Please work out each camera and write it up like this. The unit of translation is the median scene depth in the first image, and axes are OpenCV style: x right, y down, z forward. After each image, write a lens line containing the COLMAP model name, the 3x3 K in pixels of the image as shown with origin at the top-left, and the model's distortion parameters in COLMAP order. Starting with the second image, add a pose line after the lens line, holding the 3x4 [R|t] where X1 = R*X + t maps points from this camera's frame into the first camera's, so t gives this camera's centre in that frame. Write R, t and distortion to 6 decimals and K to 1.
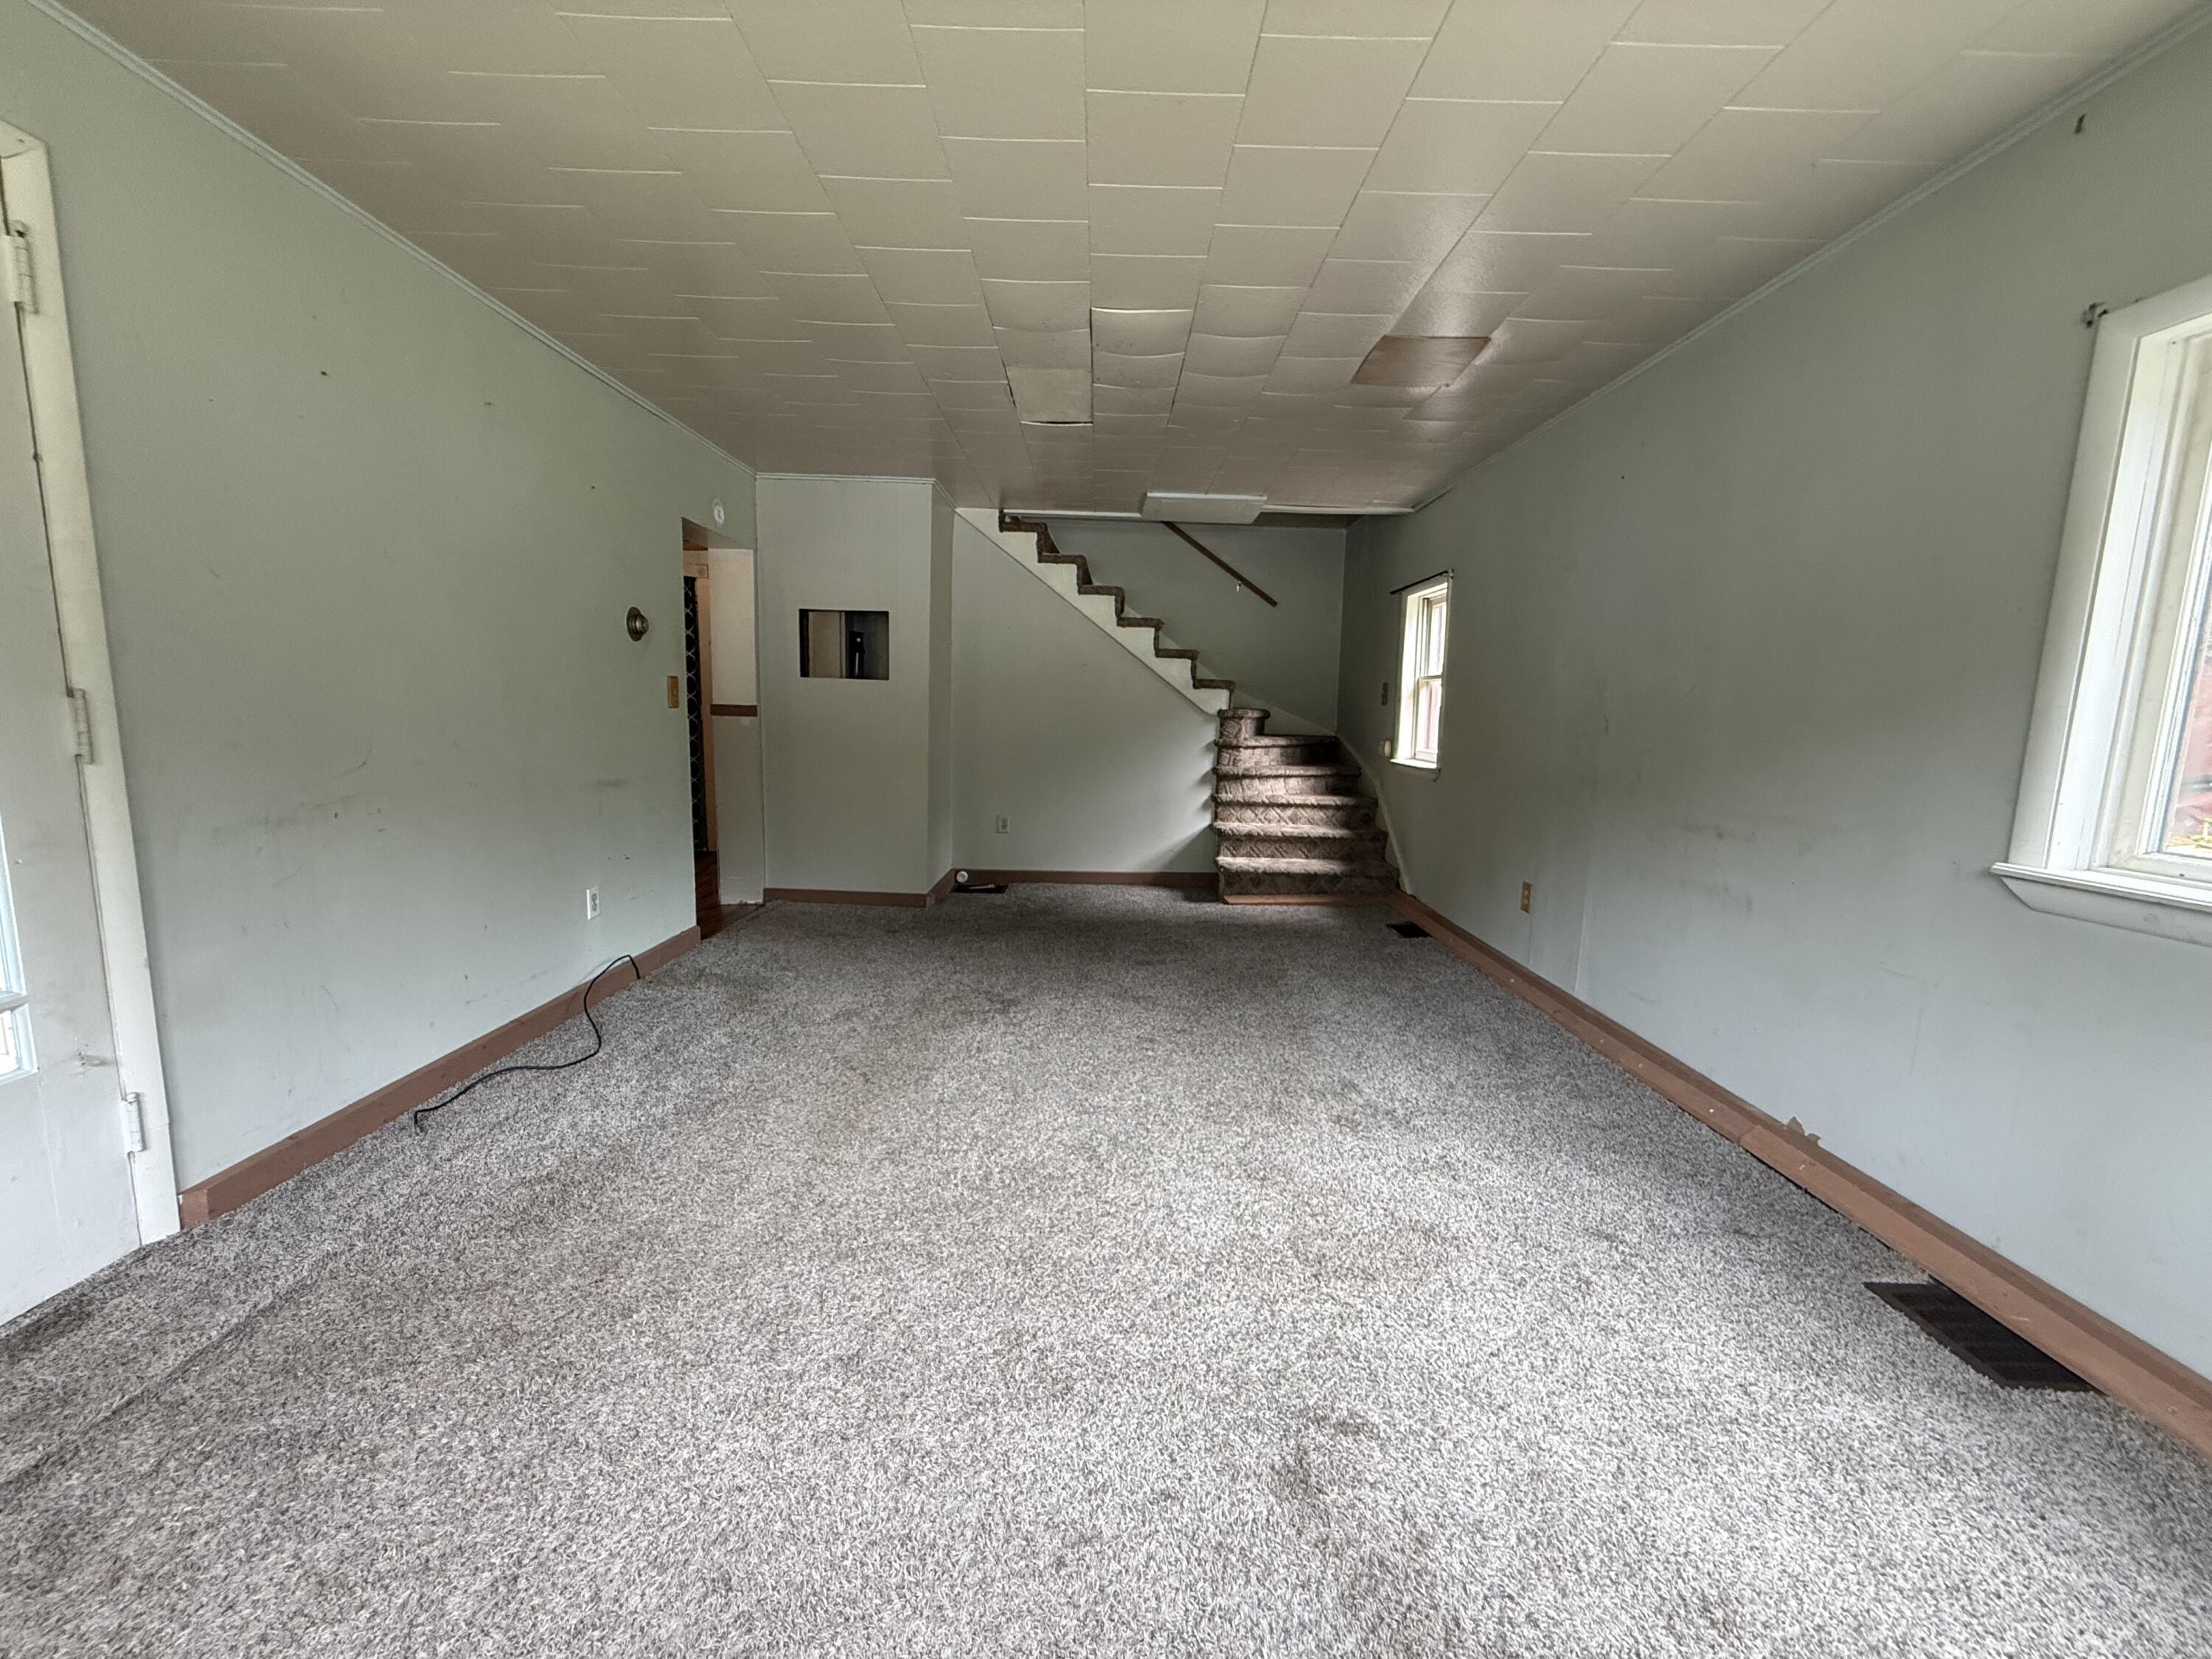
lens RADIAL K [[878.8, 0, 1103.5], [0, 878.8, 829.8], [0, 0, 1]] dist [-0.000148, -0.000357]
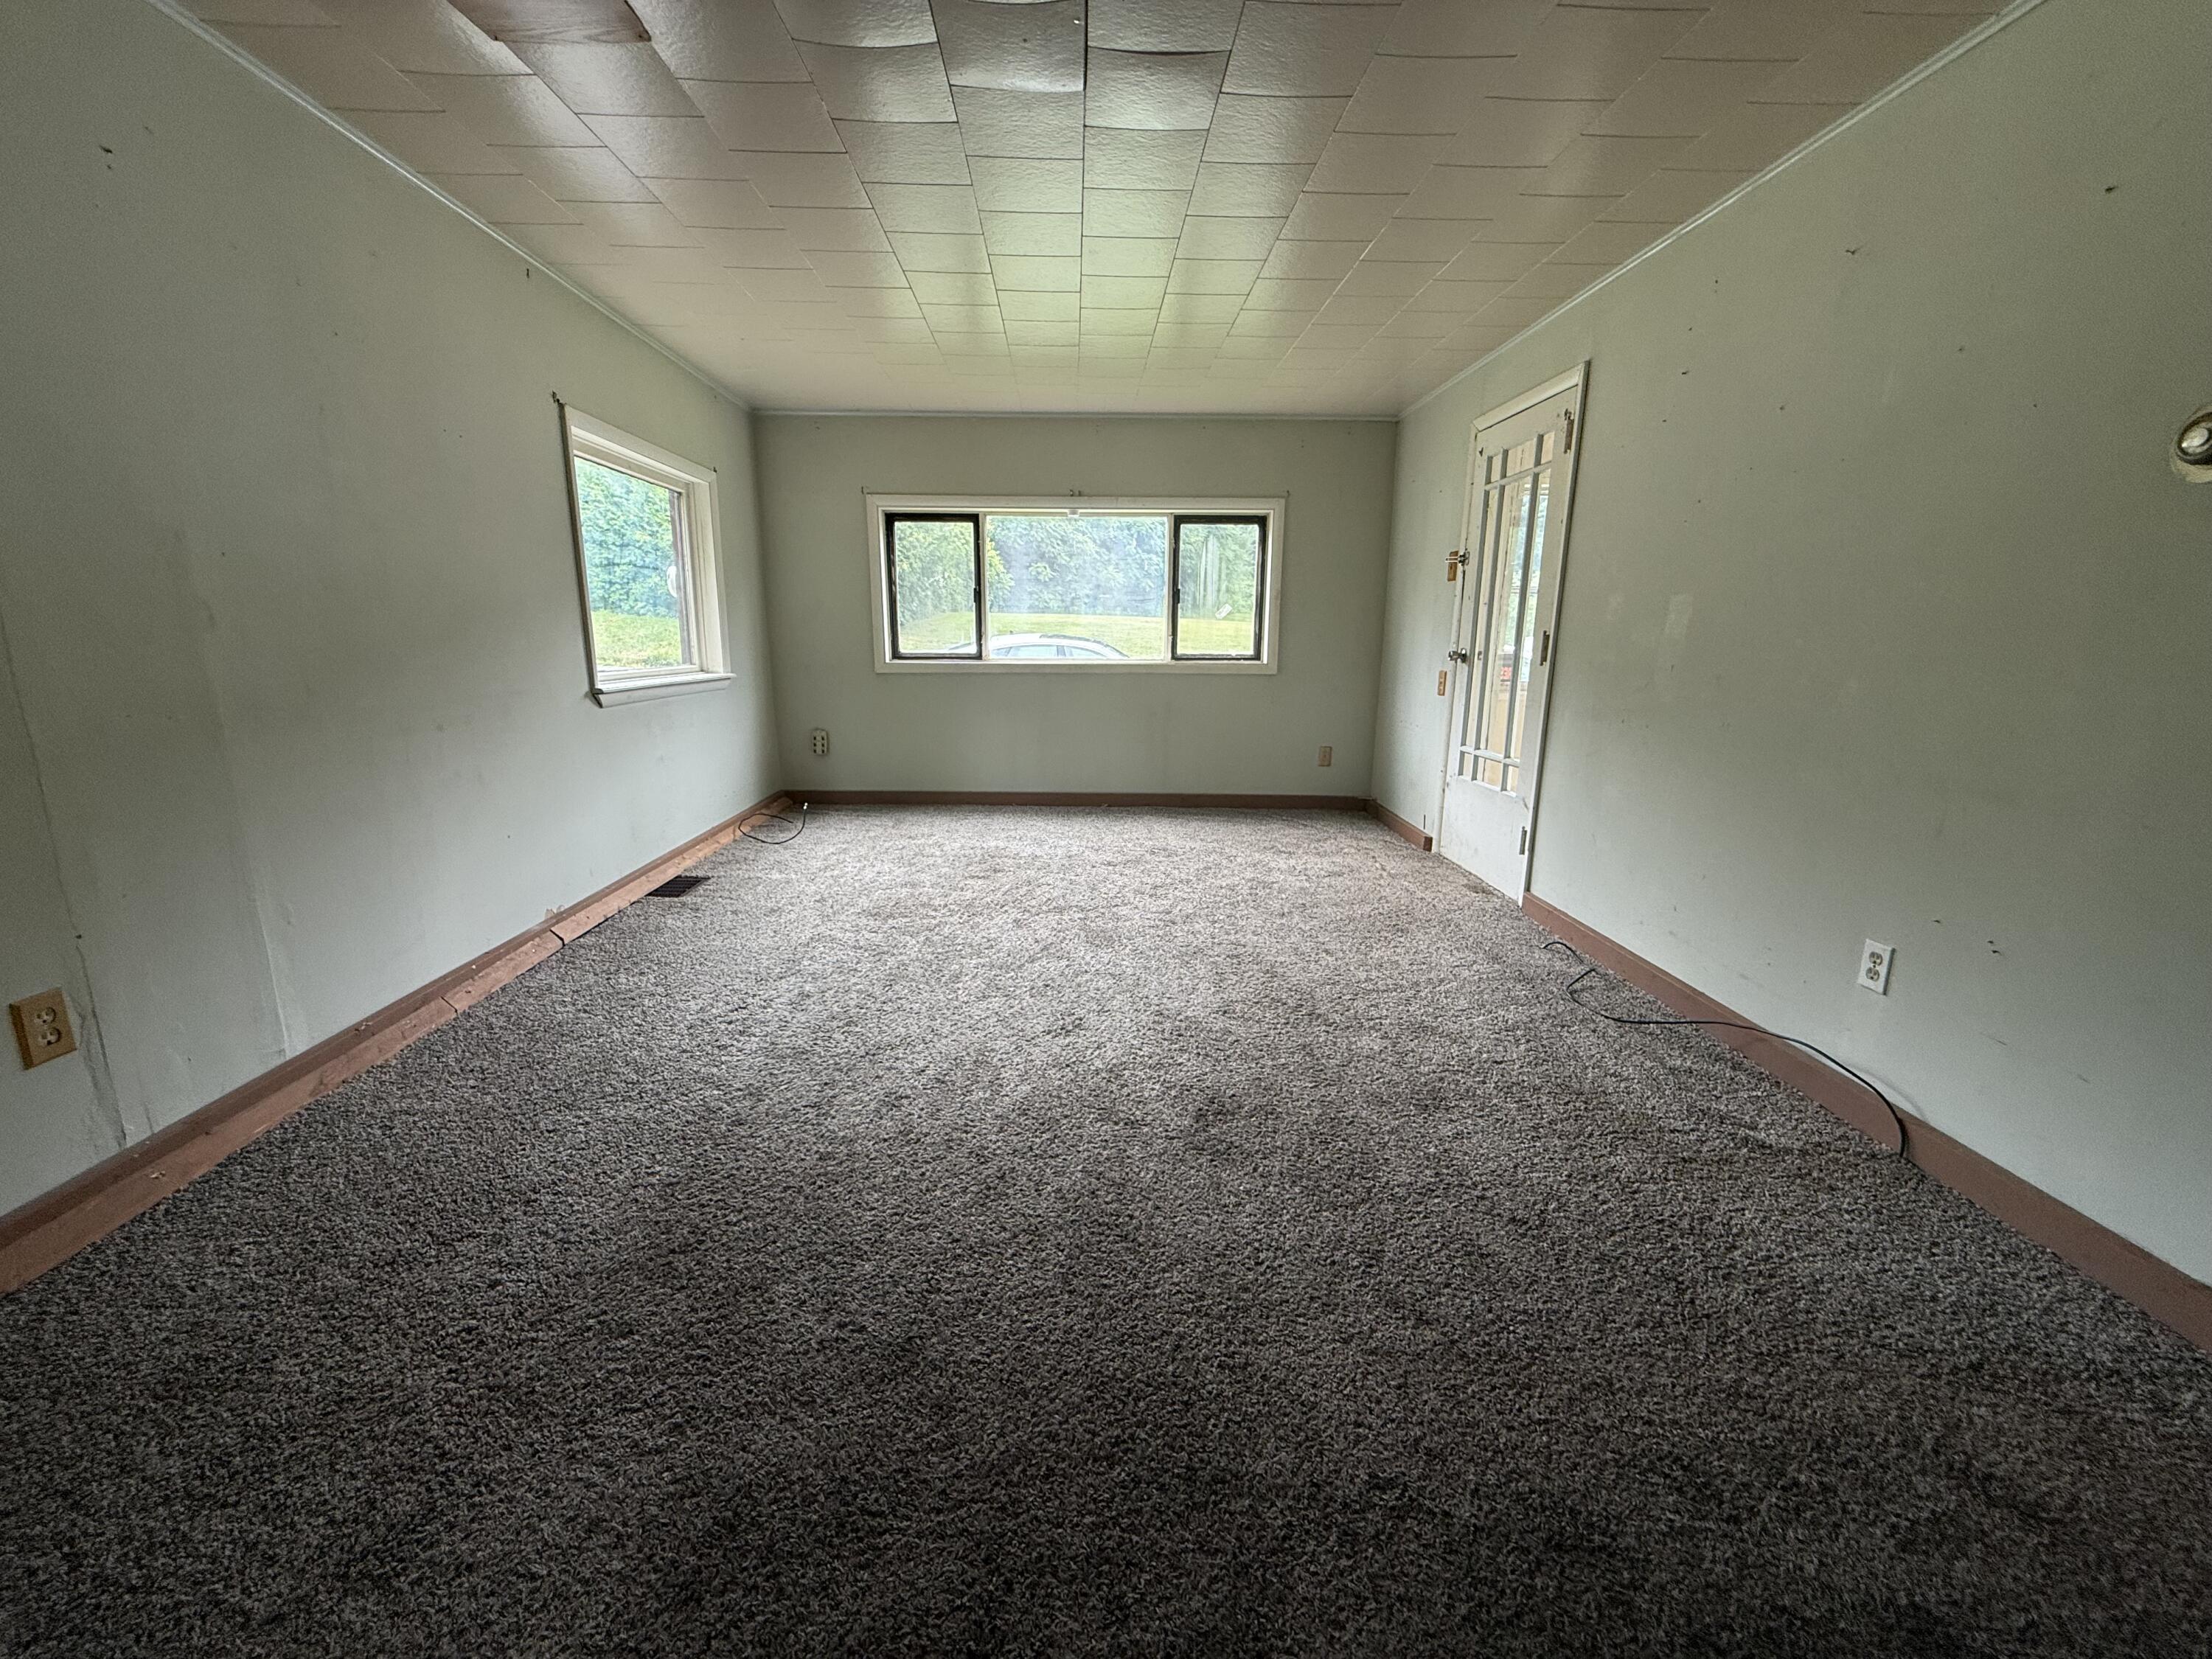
lens RADIAL K [[878.8, 0, 1101.4], [0, 878.8, 824.7], [0, 0, 1]] dist [-0.000148, -0.000357]
pose [[-0.998586, -0.028733, -0.044729, -0.003381], [-0.042194, 0.940191, 0.338025, -0.200676], [0.032341, 0.339435, -0.940073, 1.551756]]
